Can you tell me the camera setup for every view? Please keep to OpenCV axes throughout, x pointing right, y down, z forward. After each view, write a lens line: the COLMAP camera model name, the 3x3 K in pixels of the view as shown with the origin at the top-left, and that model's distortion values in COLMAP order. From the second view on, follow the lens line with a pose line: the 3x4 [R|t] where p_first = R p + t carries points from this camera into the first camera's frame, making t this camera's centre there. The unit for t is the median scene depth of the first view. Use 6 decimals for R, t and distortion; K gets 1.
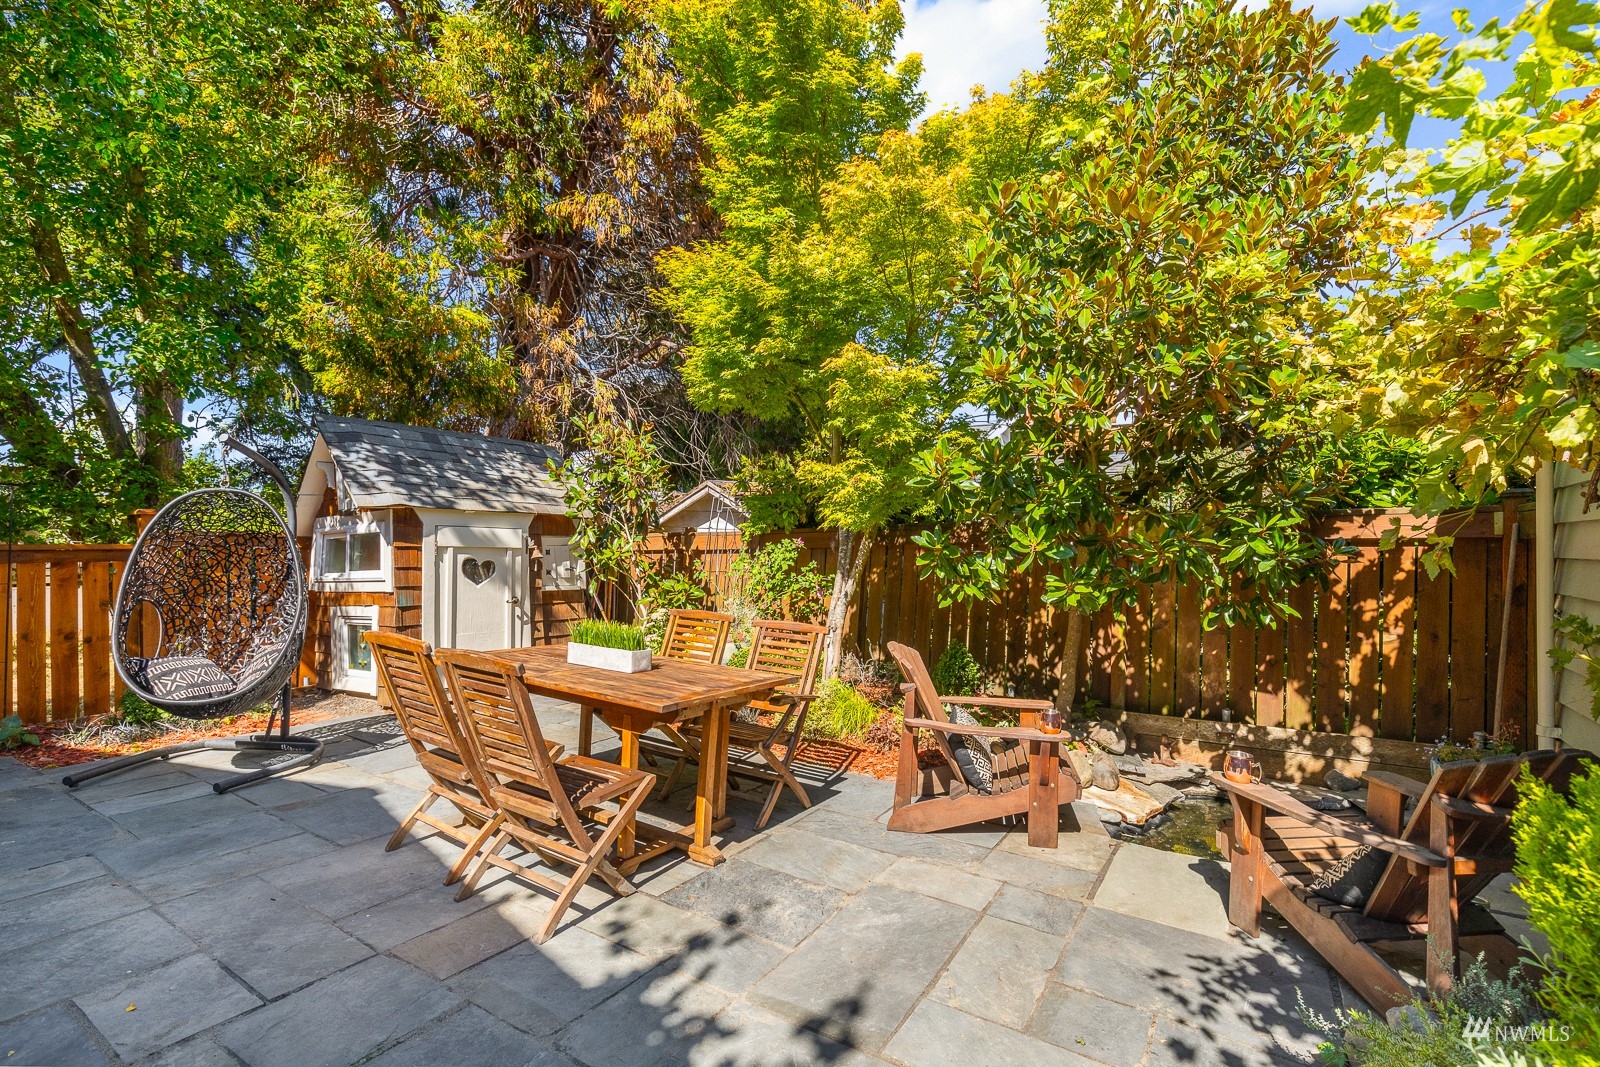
lens RADIAL K [[730.0, 0, 804.0], [0, 730.0, 537.5], [0, 0, 1]] dist [0.028230, -0.000386]
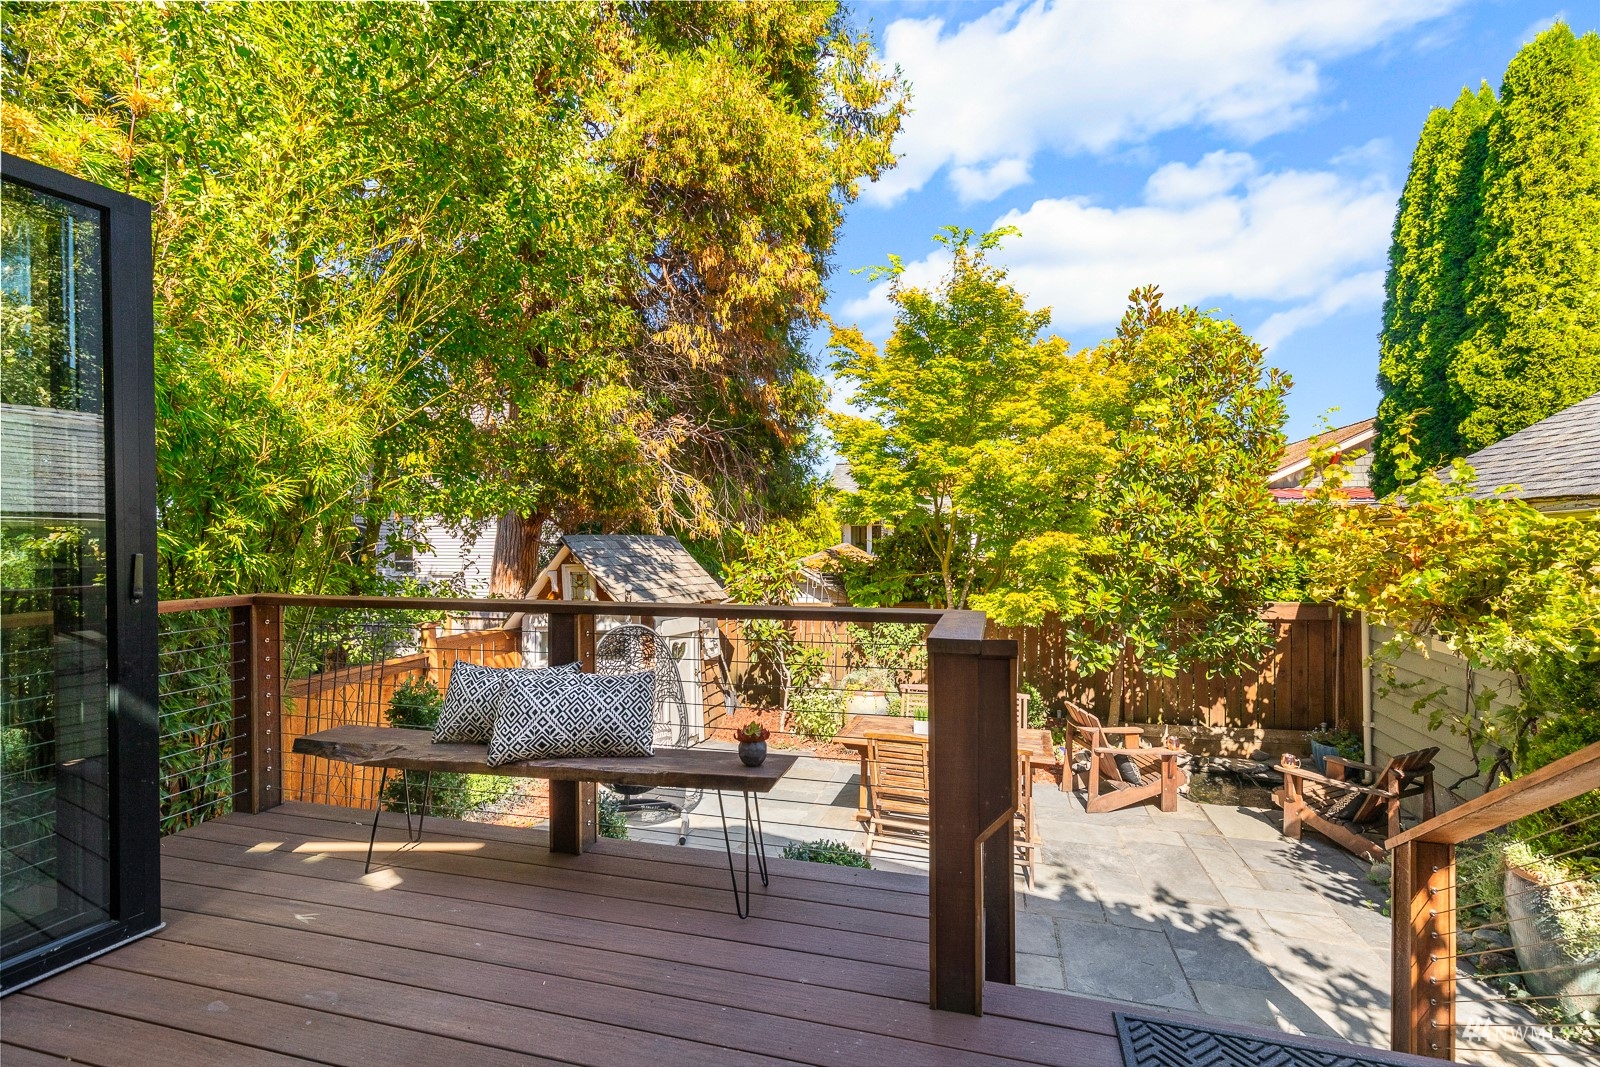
lens RADIAL K [[730.0, 0, 797.3], [0, 730.0, 534.3], [0, 0, 1]] dist [0.028230, -0.000386]
pose [[0.960721, -0.009574, 0.277350, -0.826431], [0.008065, 0.999946, 0.006581, -0.227762], [-0.277398, -0.004086, 0.960747, -0.410402]]
